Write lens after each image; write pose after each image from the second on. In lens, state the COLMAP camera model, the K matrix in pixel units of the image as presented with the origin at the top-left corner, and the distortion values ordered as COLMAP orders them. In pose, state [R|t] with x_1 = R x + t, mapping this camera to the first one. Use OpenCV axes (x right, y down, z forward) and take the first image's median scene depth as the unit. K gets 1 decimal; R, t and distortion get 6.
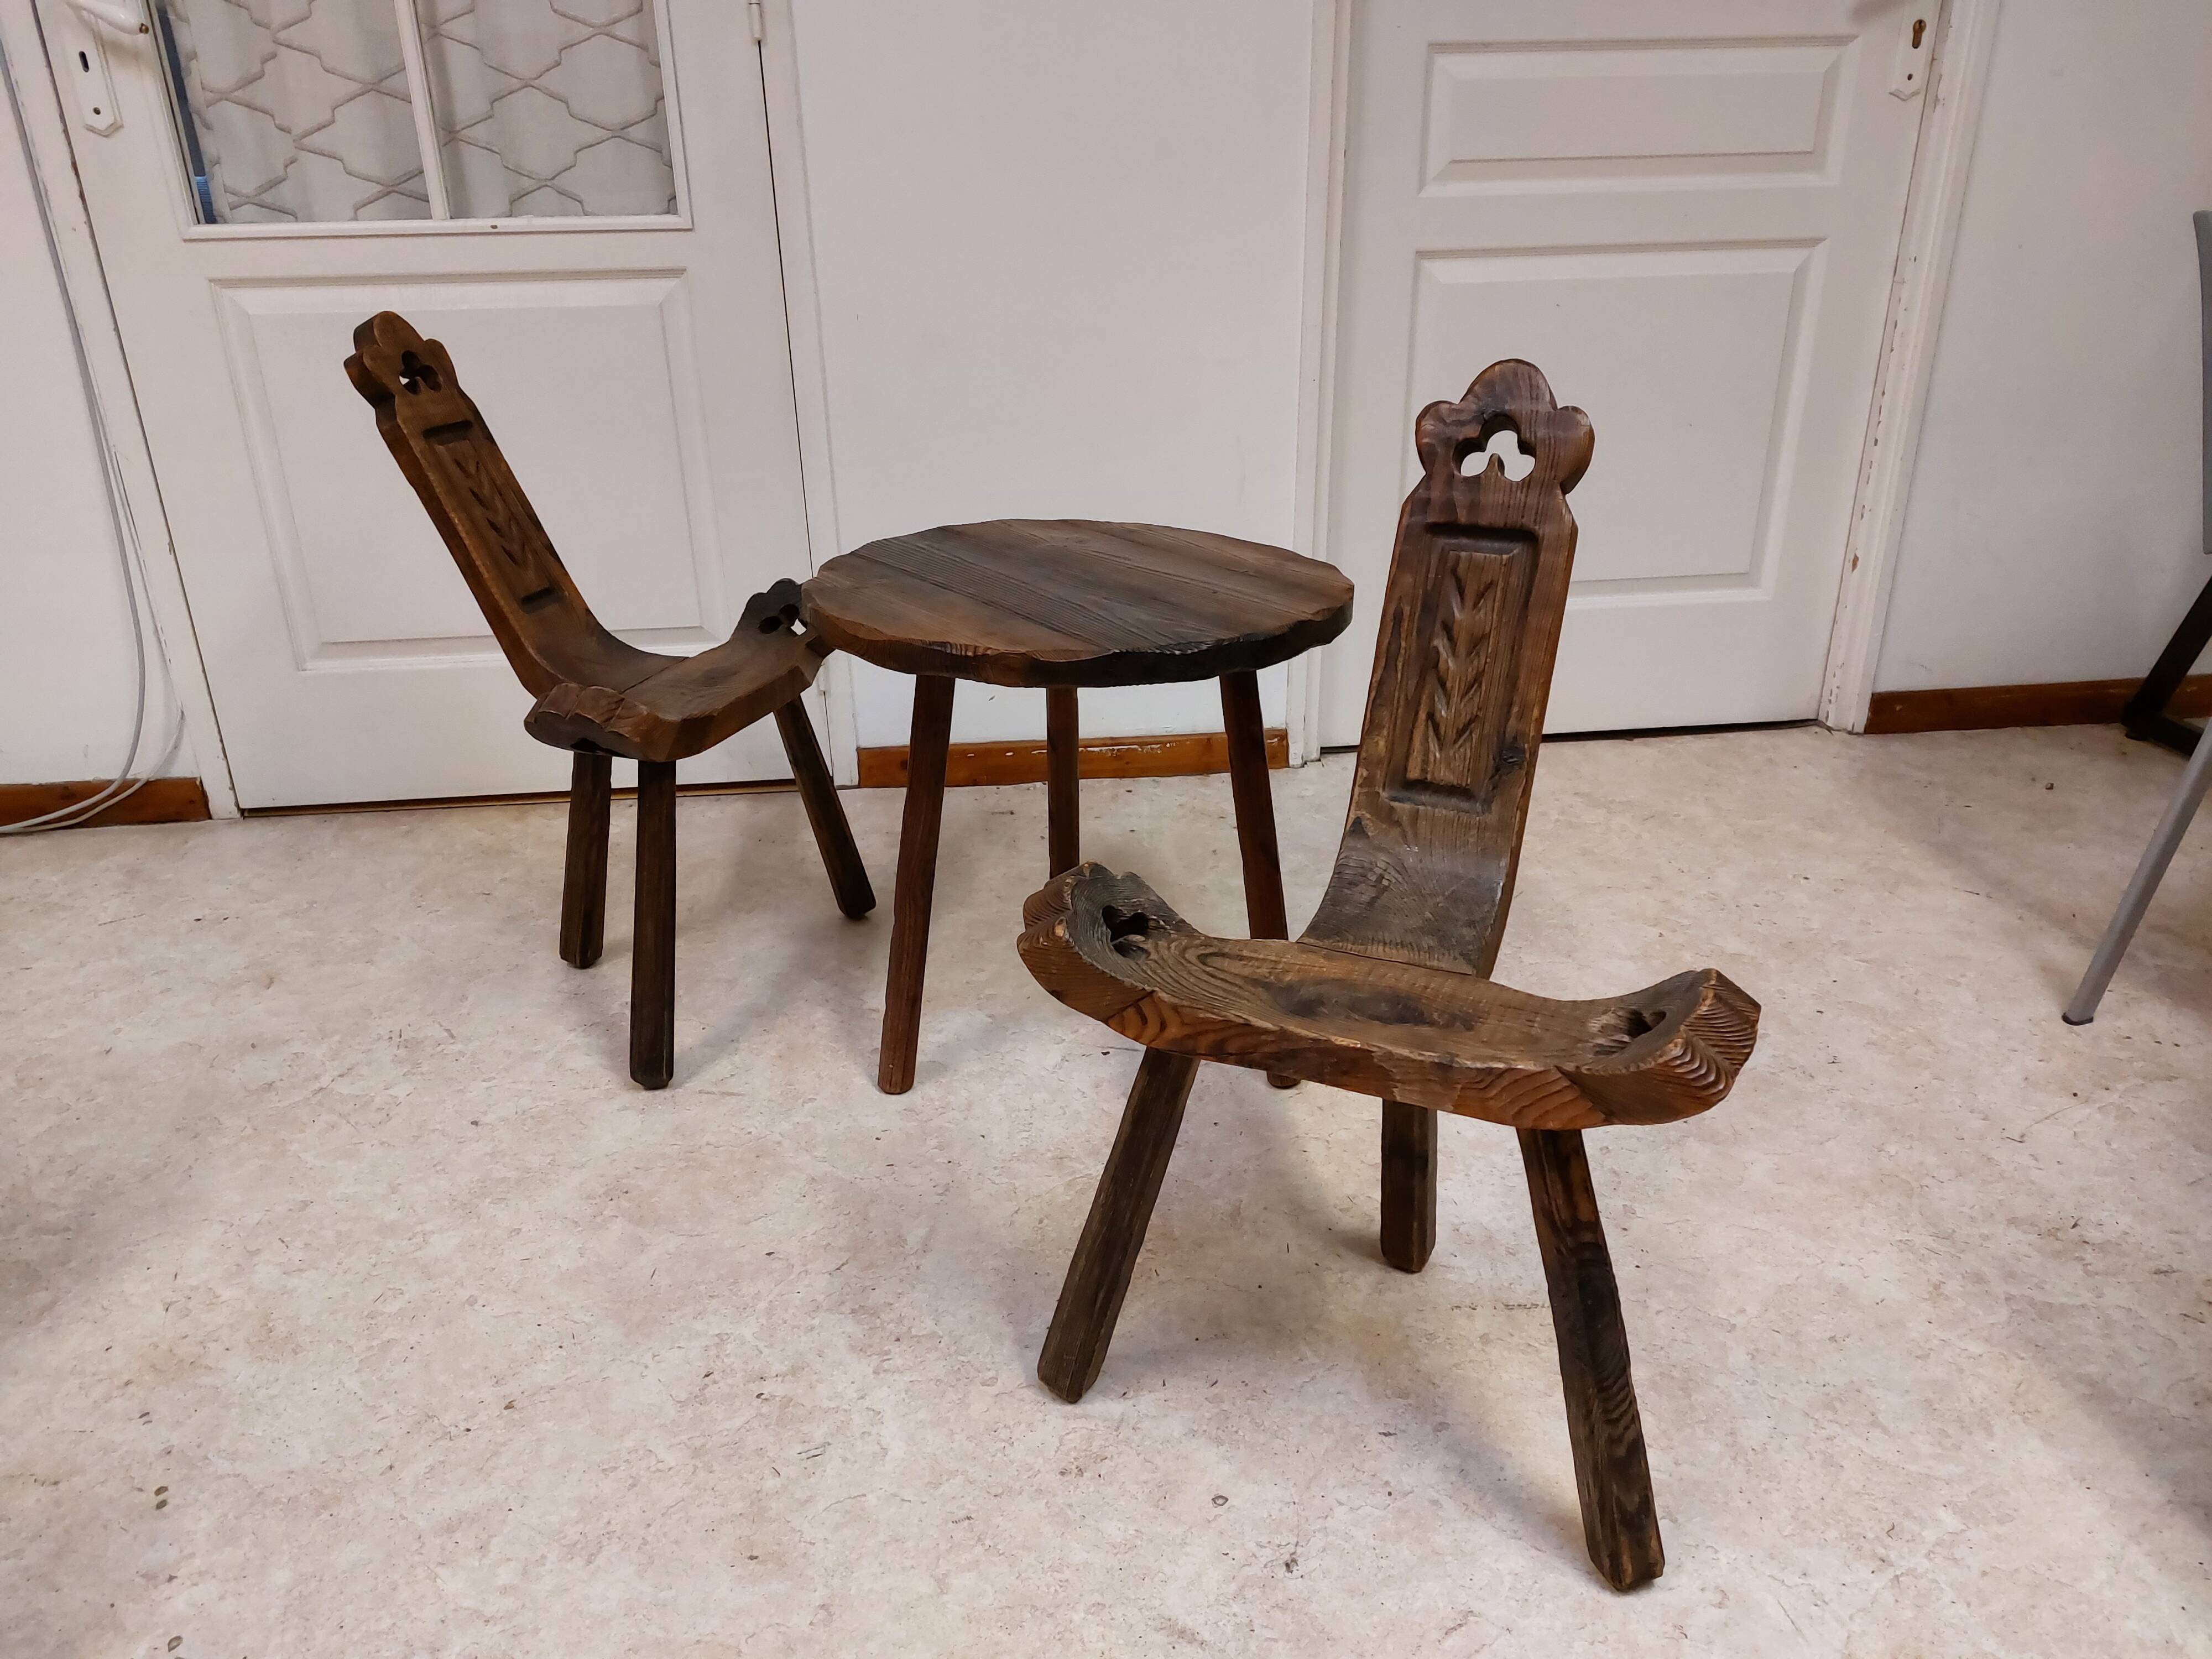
lens RADIAL K [[1560.6, 0, 1097.4], [0, 1560.6, 831.9], [0, 0, 1]] dist [0.049444, -0.036865]
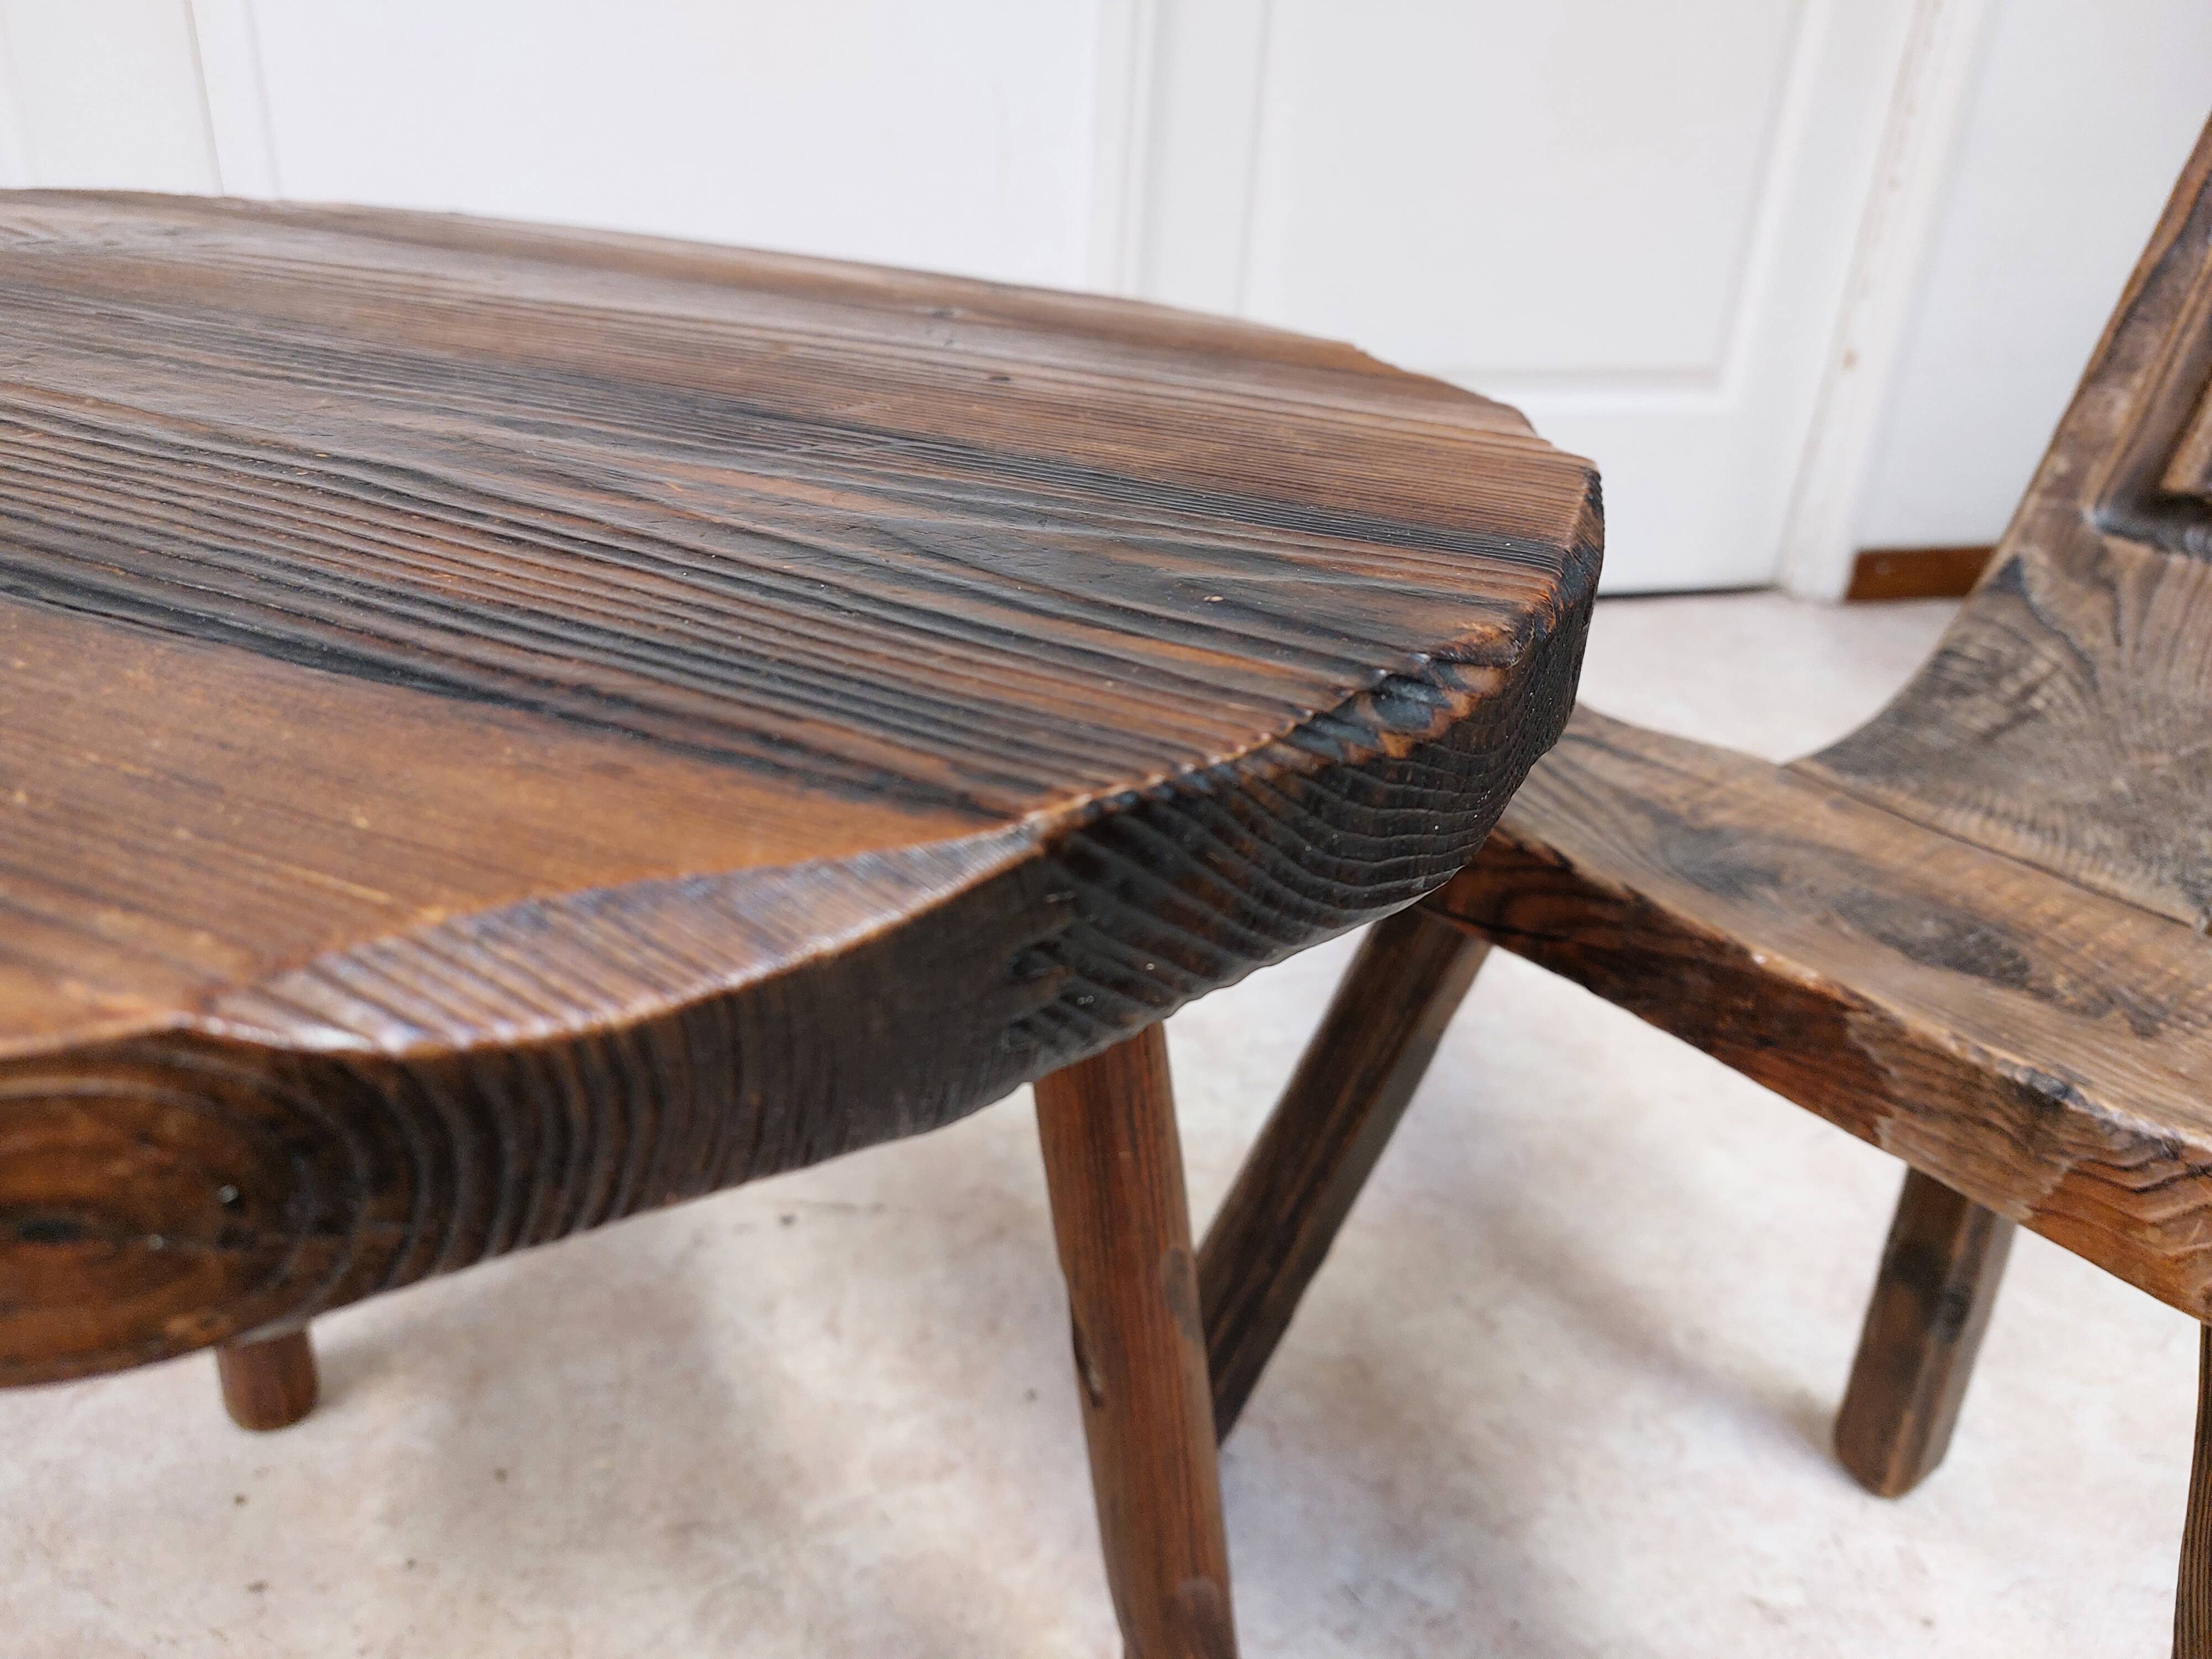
lens RADIAL K [[1621.8, 0, 1115.1], [0, 1621.8, 821.5], [0, 0, 1]] dist [0.061384, -0.085357]
pose [[0.900385, 0.259325, -0.349368, 0.086225], [-0.241685, 0.965790, 0.094011, 0.061630], [0.361795, -0.000209, 0.932258, 0.337021]]
